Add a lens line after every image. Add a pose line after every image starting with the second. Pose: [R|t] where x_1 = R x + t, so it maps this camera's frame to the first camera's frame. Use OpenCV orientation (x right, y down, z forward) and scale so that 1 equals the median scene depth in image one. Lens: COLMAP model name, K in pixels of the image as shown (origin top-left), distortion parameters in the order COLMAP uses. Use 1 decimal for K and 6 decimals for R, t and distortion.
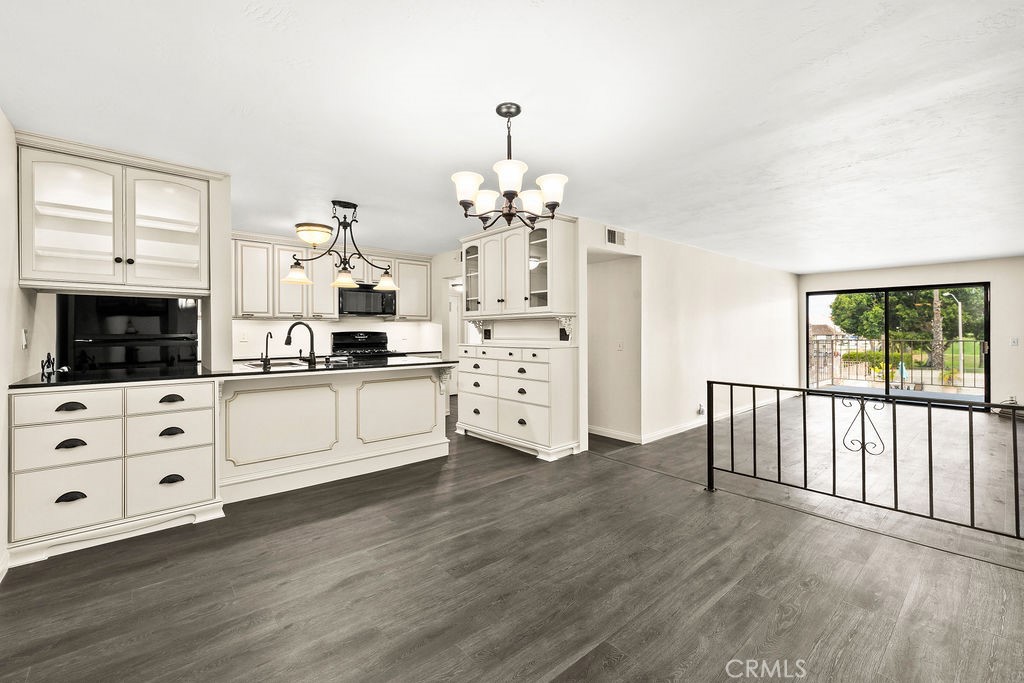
lens RADIAL K [[430.9, 0, 509.4], [0, 430.9, 330.5], [0, 0, 1]] dist [-0.001029, 0.000732]
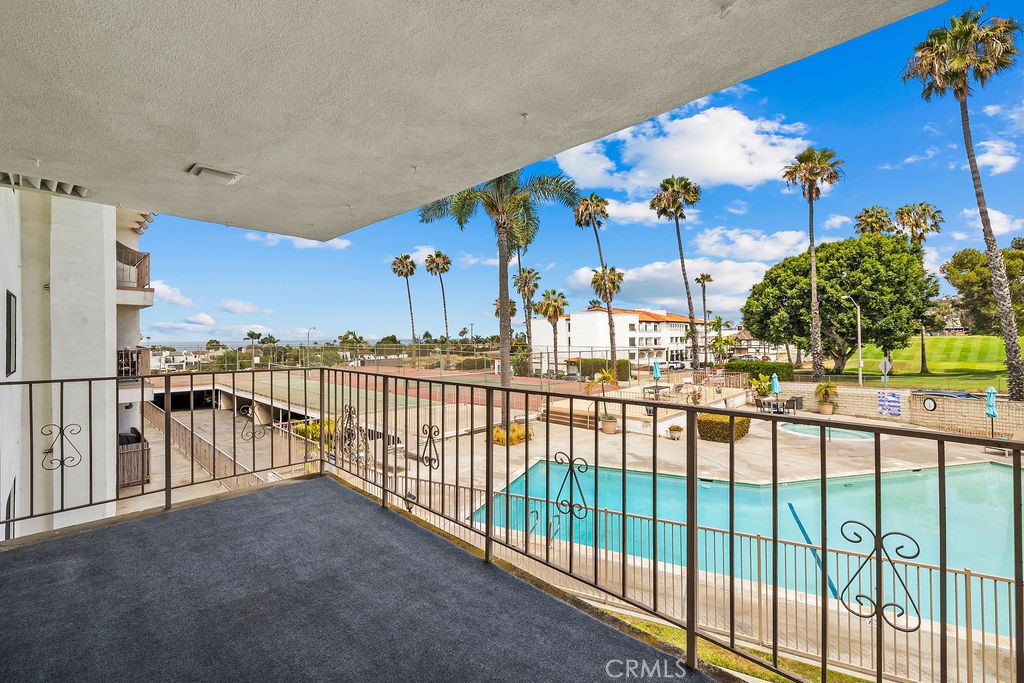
lens RADIAL K [[430.9, 0, 514.4], [0, 430.9, 337.2], [0, 0, 1]] dist [-0.001029, 0.000732]
pose [[0.997477, -0.001966, 0.070969, 0.405473], [0.001623, 0.999987, 0.004888, -0.005396], [-0.070978, -0.004760, 0.997467, 0.191080]]
